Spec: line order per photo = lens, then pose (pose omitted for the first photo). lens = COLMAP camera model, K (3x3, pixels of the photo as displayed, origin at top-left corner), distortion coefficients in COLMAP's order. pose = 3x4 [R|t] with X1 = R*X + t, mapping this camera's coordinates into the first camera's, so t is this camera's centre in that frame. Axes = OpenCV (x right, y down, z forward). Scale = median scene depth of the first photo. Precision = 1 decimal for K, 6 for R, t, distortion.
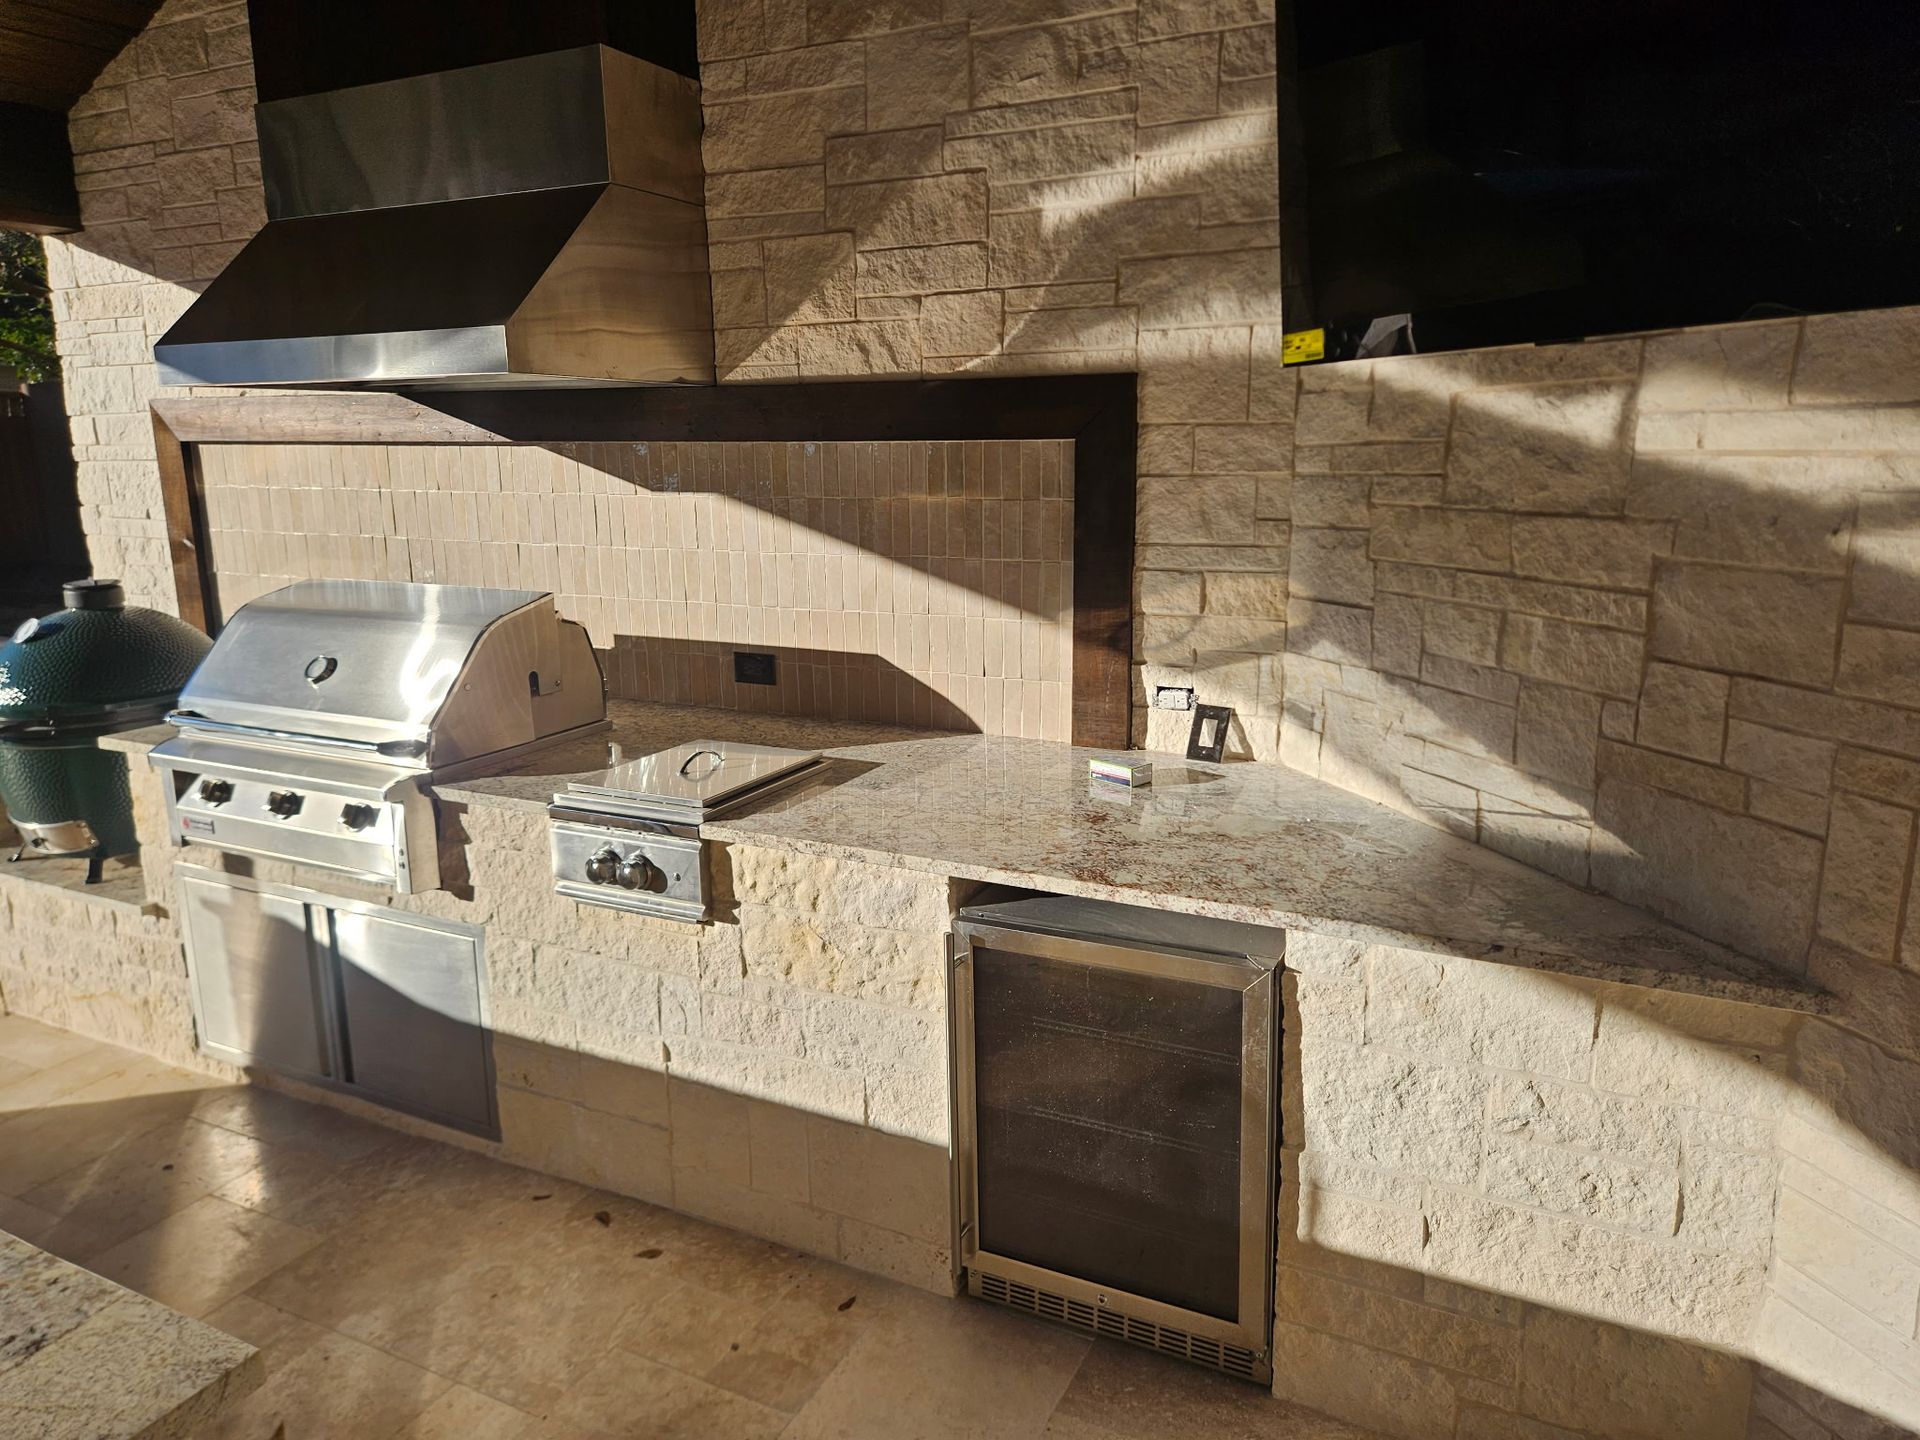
lens RADIAL K [[1288.2, 0, 956.9], [0, 1288.2, 710.1], [0, 0, 1]] dist [0.048363, -0.039995]
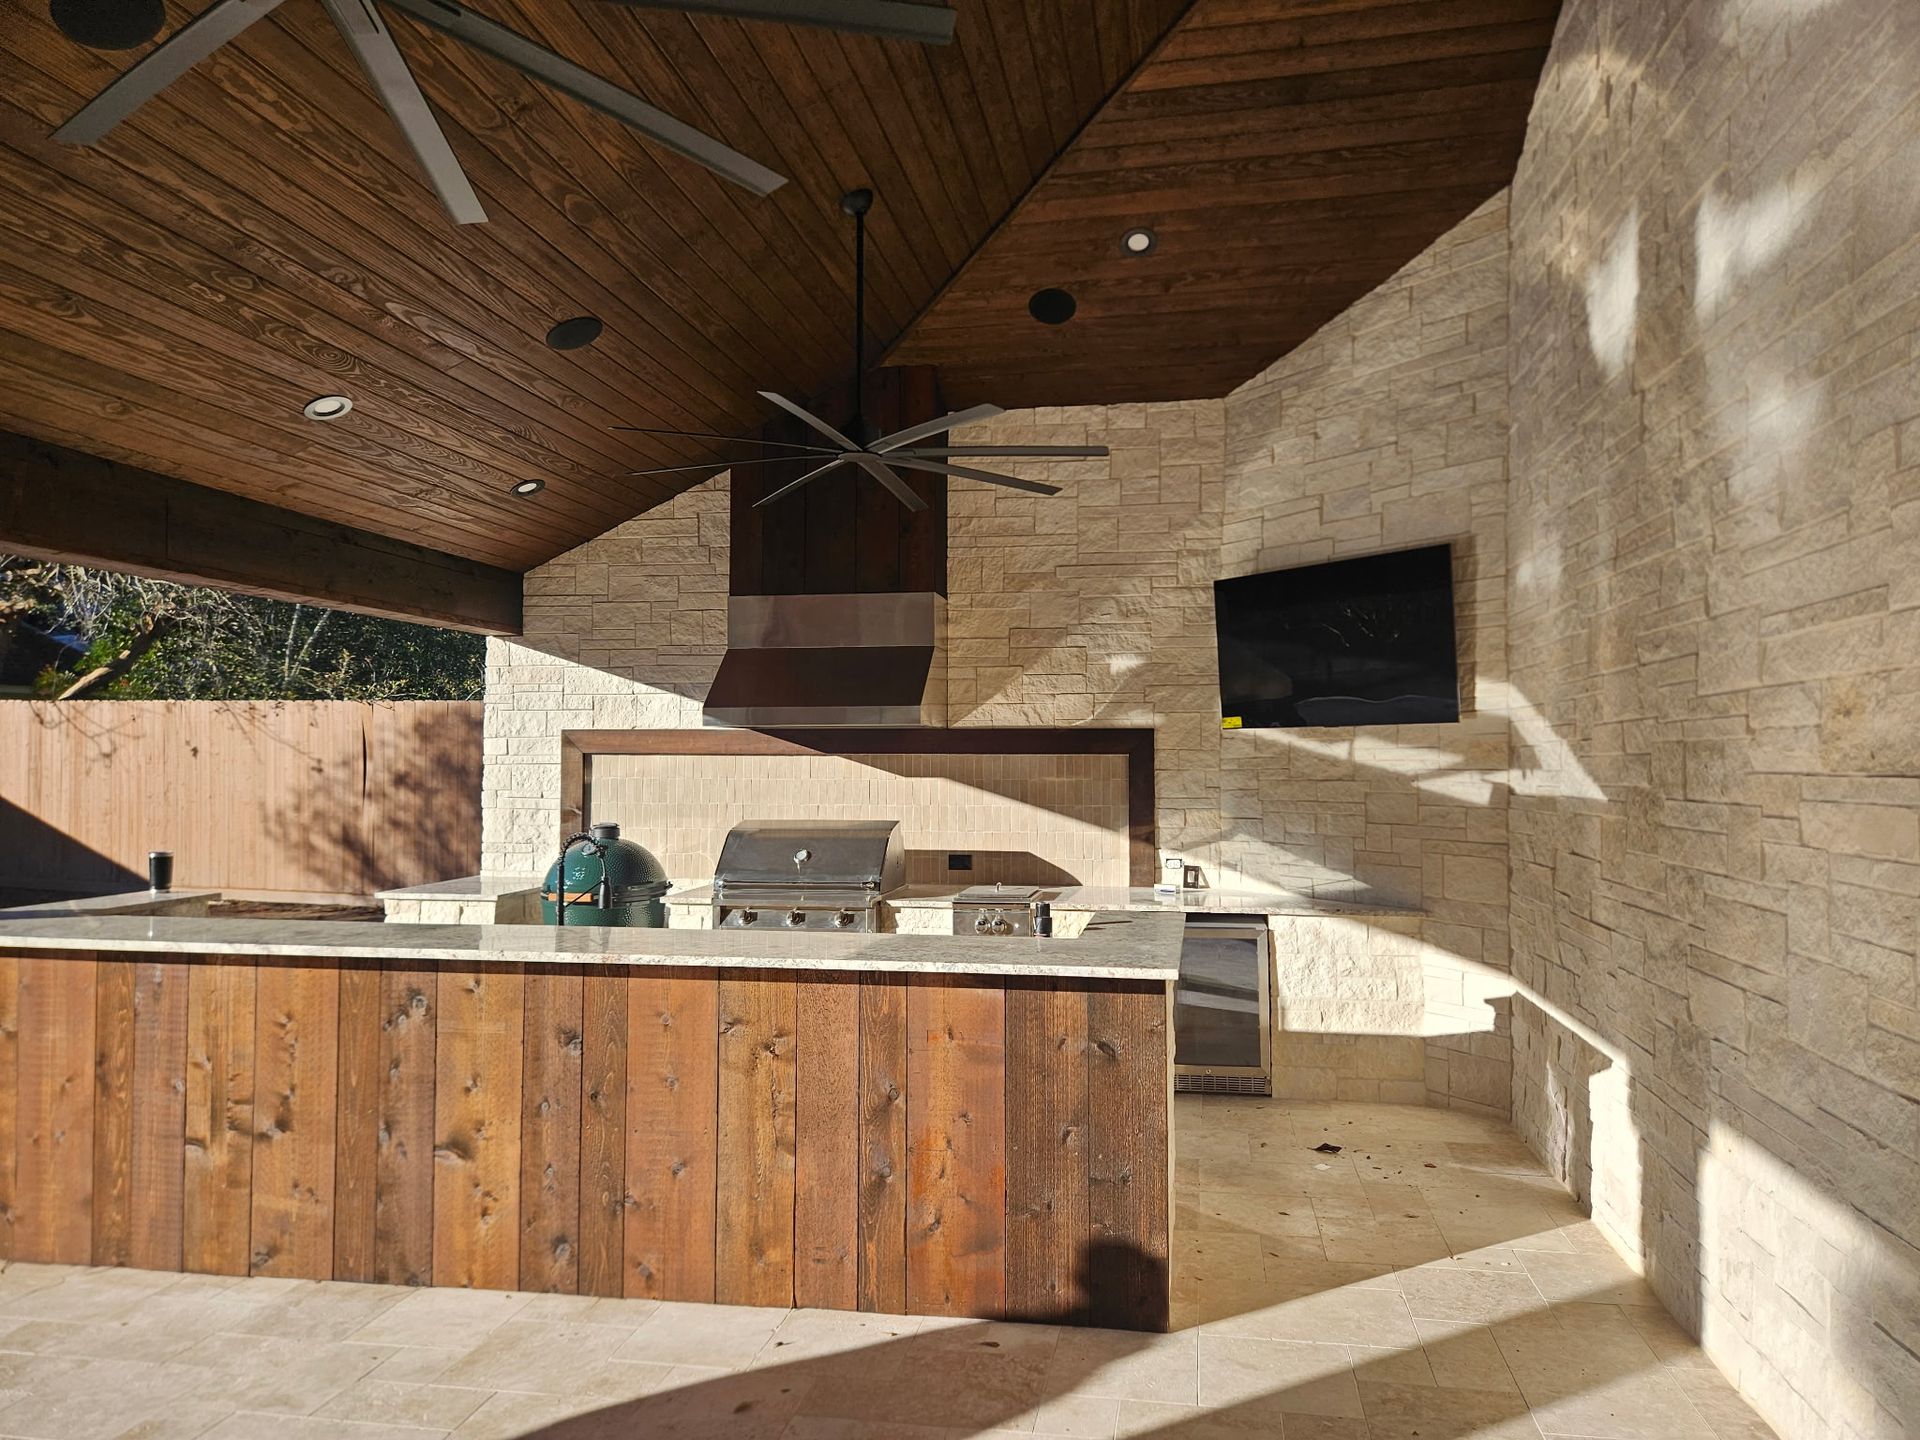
lens RADIAL K [[1288.2, 0, 968.9], [0, 1288.2, 714.4], [0, 0, 1]] dist [0.048363, -0.039995]
pose [[0.961267, 0.022632, 0.274690, -0.867387], [0.044977, 0.970383, -0.237349, 0.276907], [-0.271926, 0.240511, 0.931778, -1.188067]]
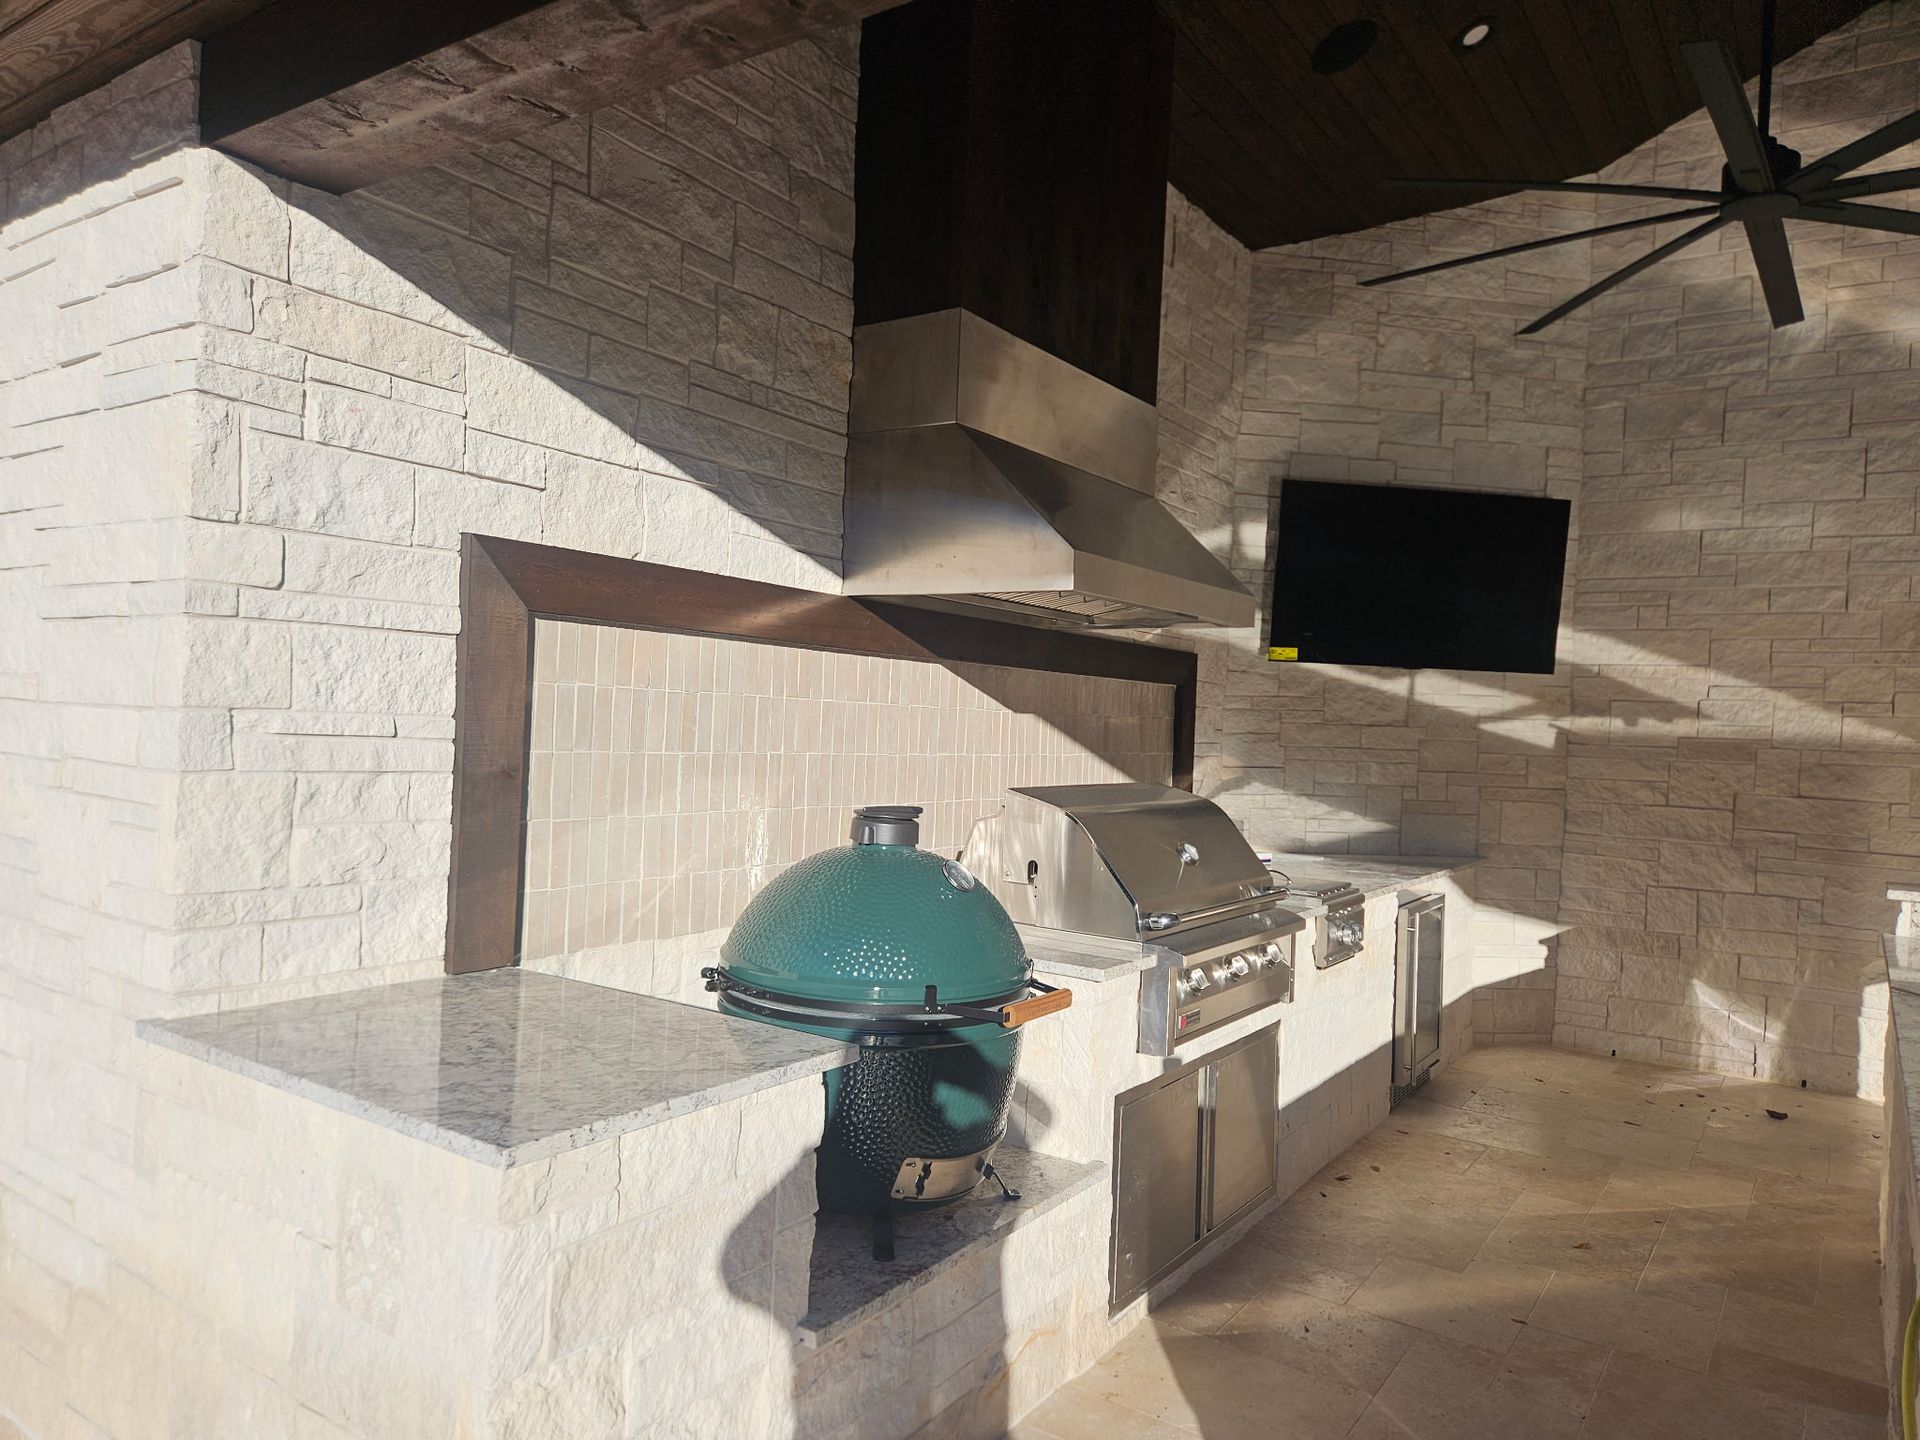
lens RADIAL K [[1288.2, 0, 947.9], [0, 1288.2, 726.1], [0, 0, 1]] dist [0.048363, -0.039995]
pose [[0.137134, 0.013320, 0.990463, -1.768548], [0.165025, 0.985628, -0.036103, -0.145669], [-0.976709, 0.168402, 0.132965, 1.109036]]
